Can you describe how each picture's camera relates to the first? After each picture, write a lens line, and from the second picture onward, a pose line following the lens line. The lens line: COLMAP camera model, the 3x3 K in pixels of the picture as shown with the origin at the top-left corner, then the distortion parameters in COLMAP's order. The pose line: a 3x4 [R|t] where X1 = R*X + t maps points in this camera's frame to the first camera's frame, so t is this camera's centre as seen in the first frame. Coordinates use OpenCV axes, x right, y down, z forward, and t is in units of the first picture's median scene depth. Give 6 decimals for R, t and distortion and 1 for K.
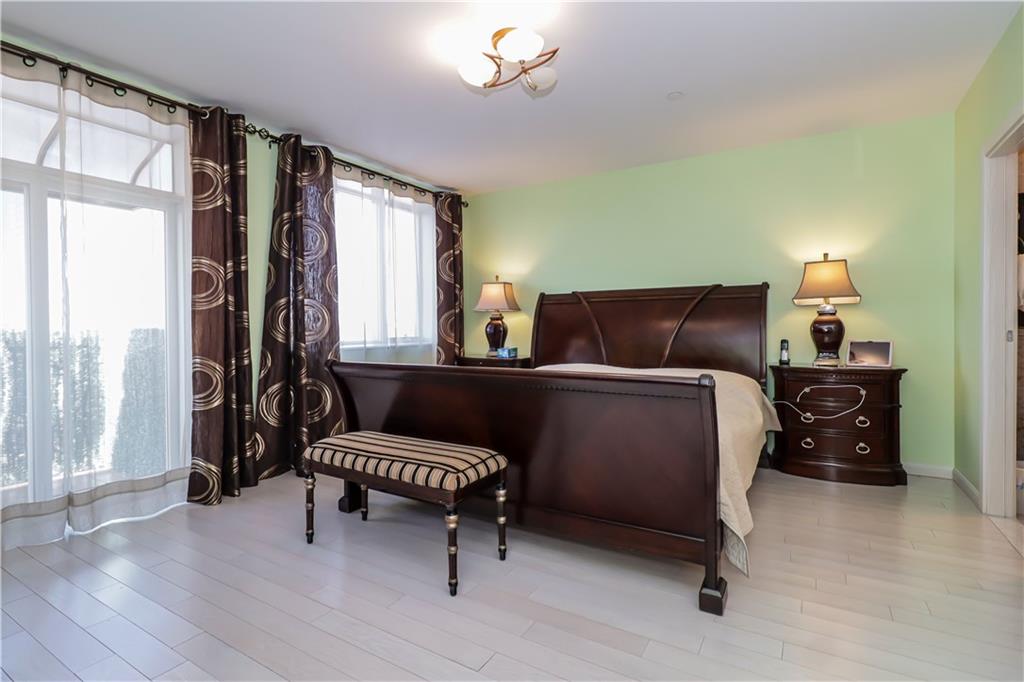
lens RADIAL K [[468.2, 0, 511.4], [0, 468.2, 332.0], [0, 0, 1]] dist [0.000978, 0.000083]
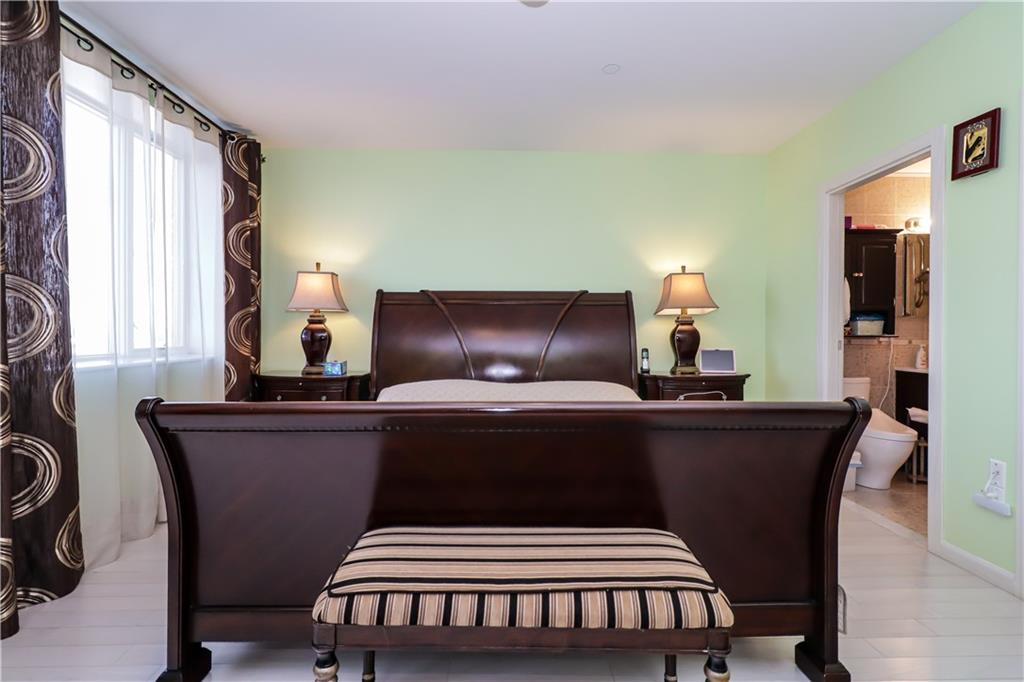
lens RADIAL K [[487.9, 0, 503.5], [0, 487.9, 336.4], [0, 0, 1]] dist [0.003579, -0.000343]
pose [[0.859992, 0.006245, 0.510270, -0.197044], [-0.003571, 0.999974, -0.006220, -0.001773], [-0.510295, 0.003527, 0.859992, 0.226209]]
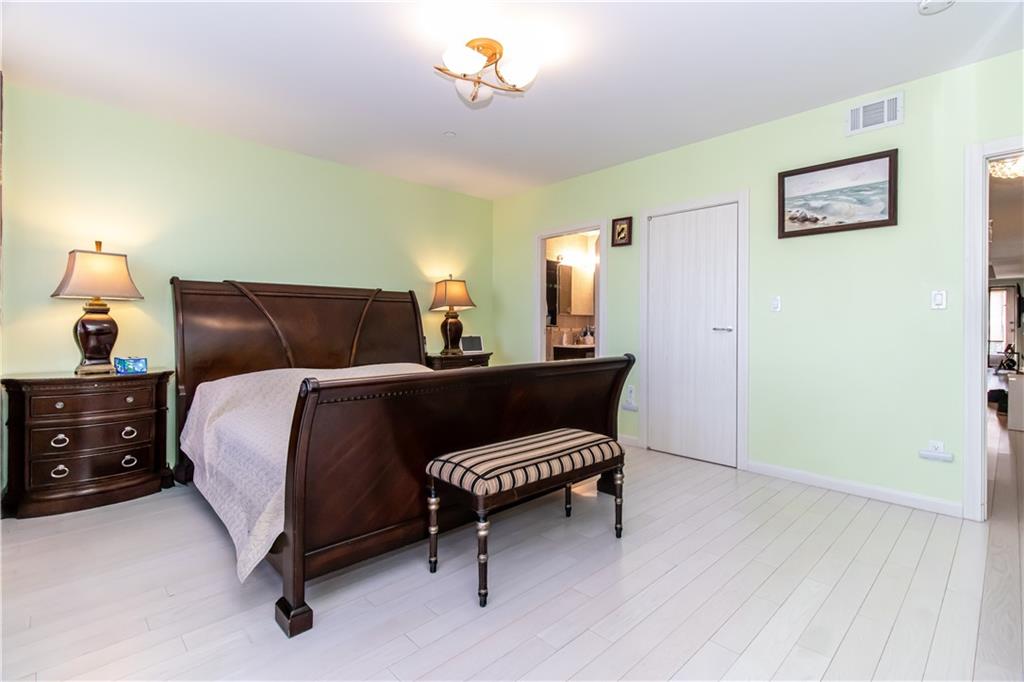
lens RADIAL K [[468.2, 0, 511.4], [0, 468.2, 332.0], [0, 0, 1]] dist [0.000978, 0.000083]
pose [[0.292722, -0.006849, 0.956173, -0.533909], [0.007009, 0.999963, 0.005017, -0.000379], [-0.956172, 0.005233, 0.292760, 0.349296]]
